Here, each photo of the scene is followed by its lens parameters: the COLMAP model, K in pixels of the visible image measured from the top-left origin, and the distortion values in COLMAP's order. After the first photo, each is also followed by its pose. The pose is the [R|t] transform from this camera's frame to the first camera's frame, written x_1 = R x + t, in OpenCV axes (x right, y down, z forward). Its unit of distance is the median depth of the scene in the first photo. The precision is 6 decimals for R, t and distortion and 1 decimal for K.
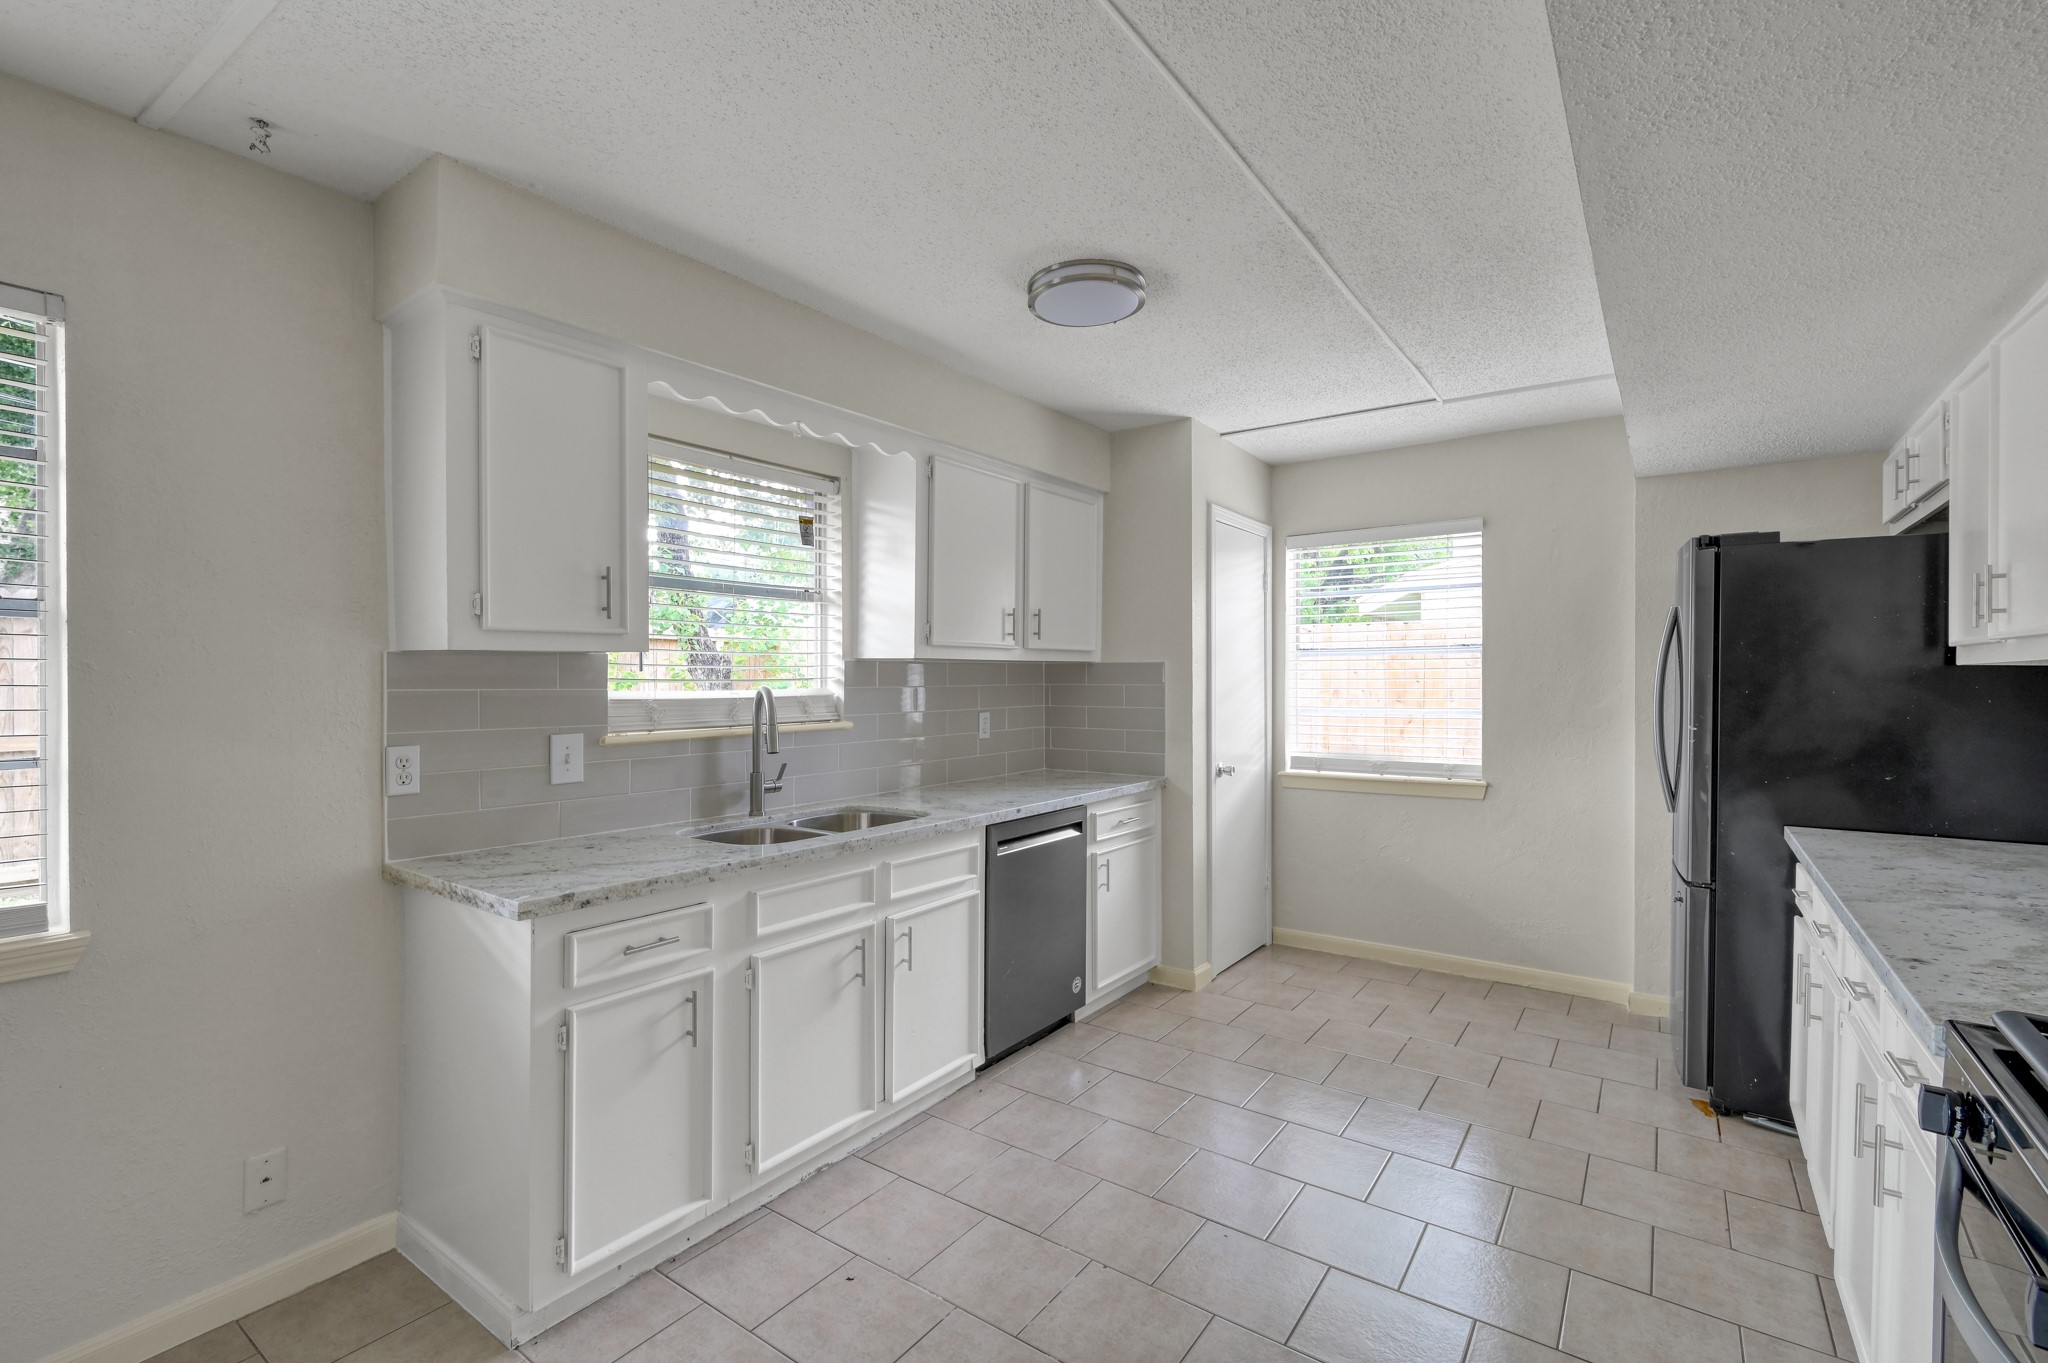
lens RADIAL K [[936.5, 0, 1021.2], [0, 936.5, 686.9], [0, 0, 1]] dist [0.000143, -0.000570]
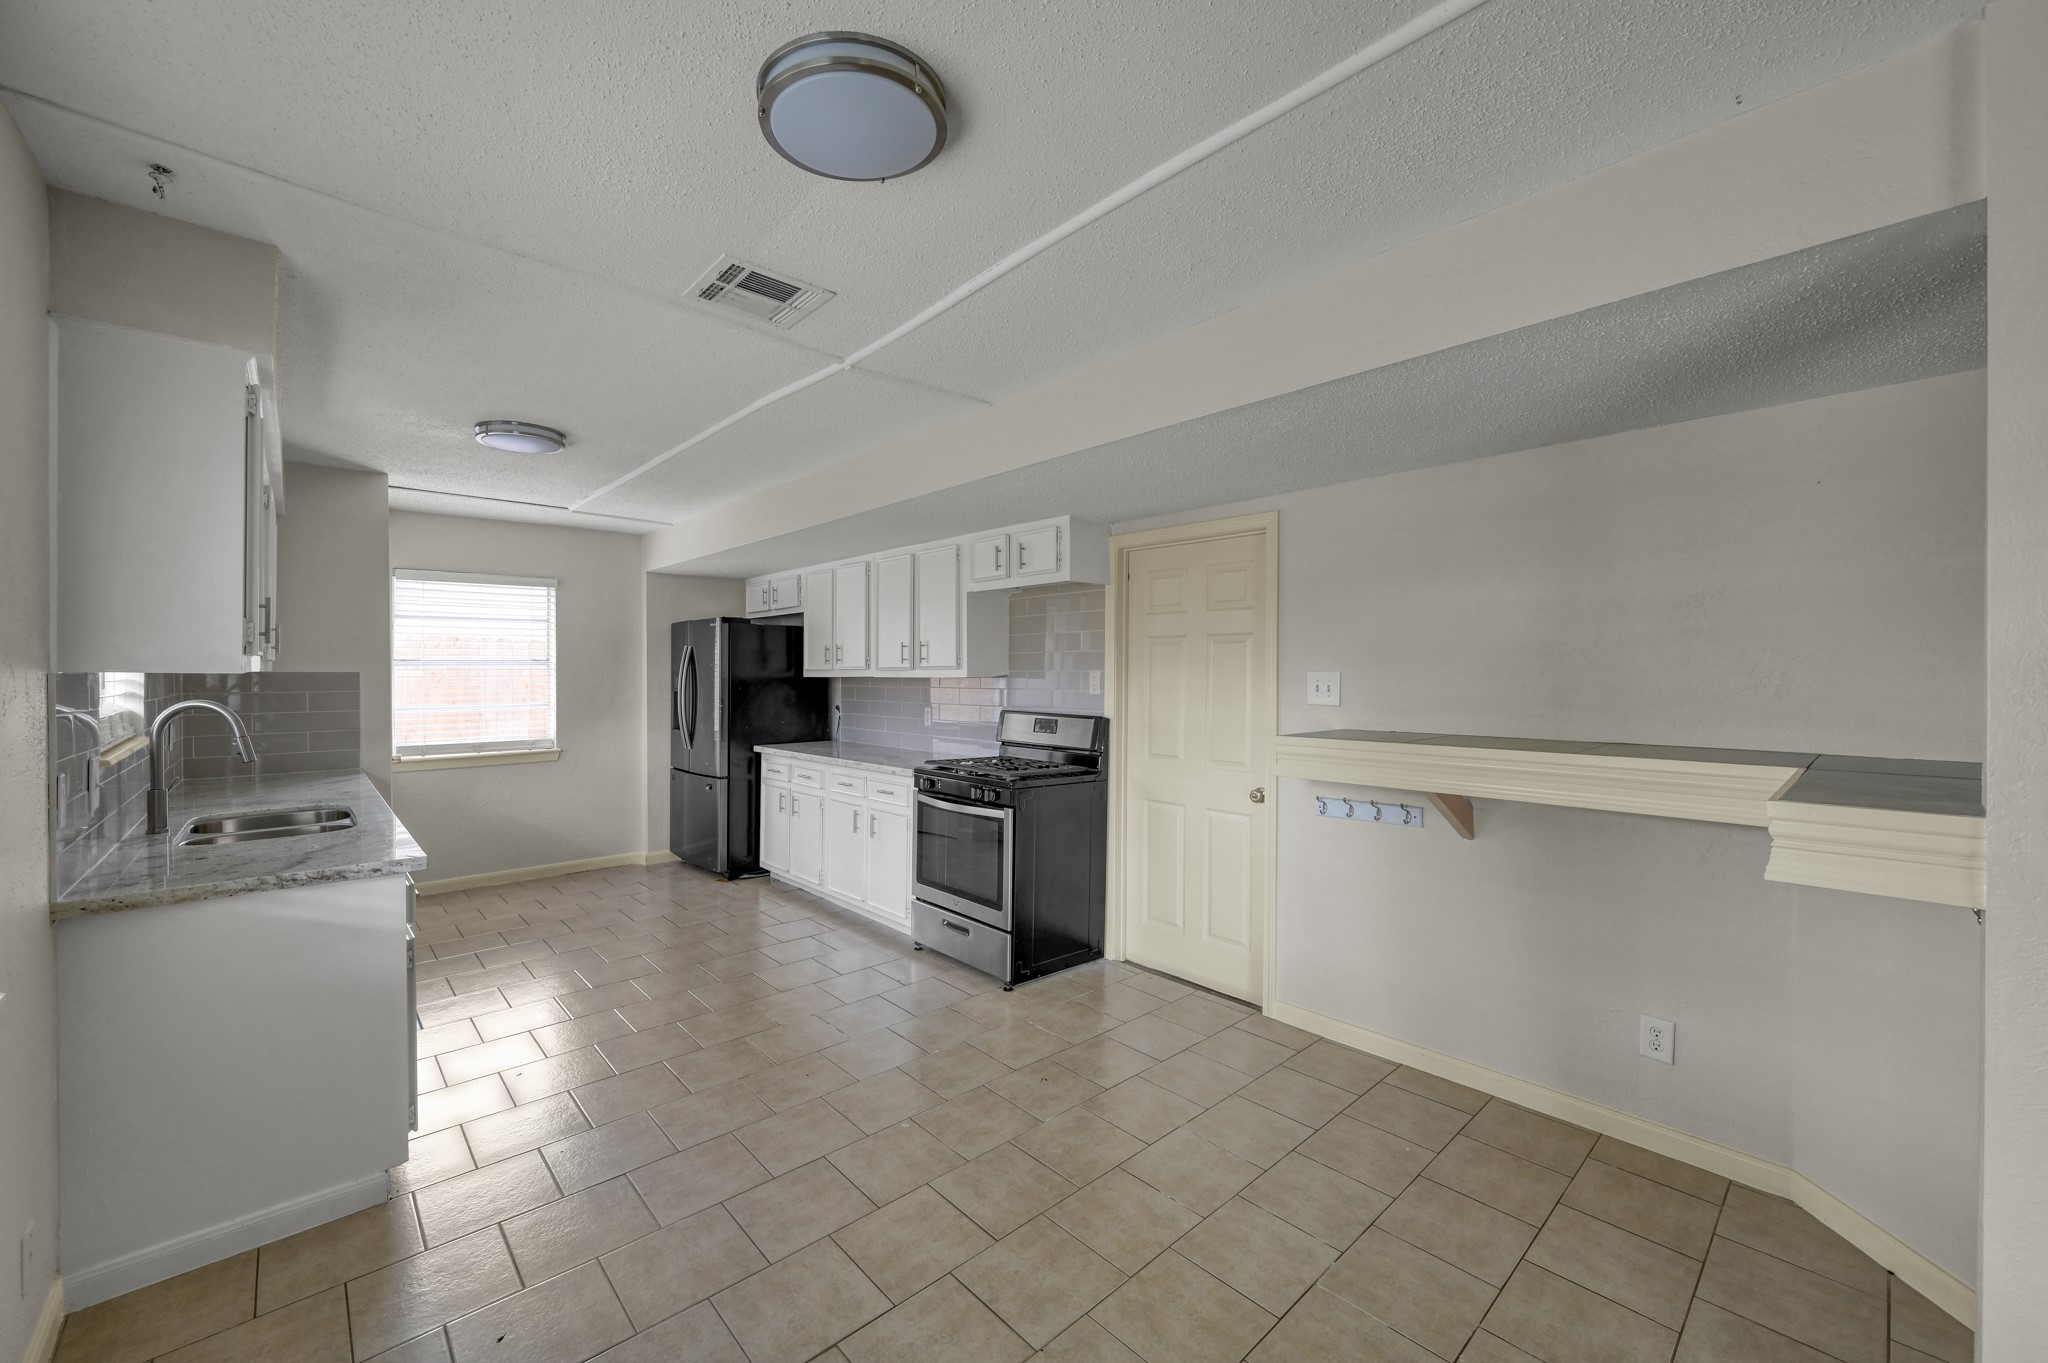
lens RADIAL K [[798.9, 0, 1021.2], [0, 798.9, 677.6], [0, 0, 1]] dist [-0.004354, -0.000523]
pose [[0.212410, -0.006519, 0.977159, -0.662344], [0.010408, 0.999936, 0.004409, -0.015362], [-0.977125, 0.009234, 0.212464, -0.039918]]
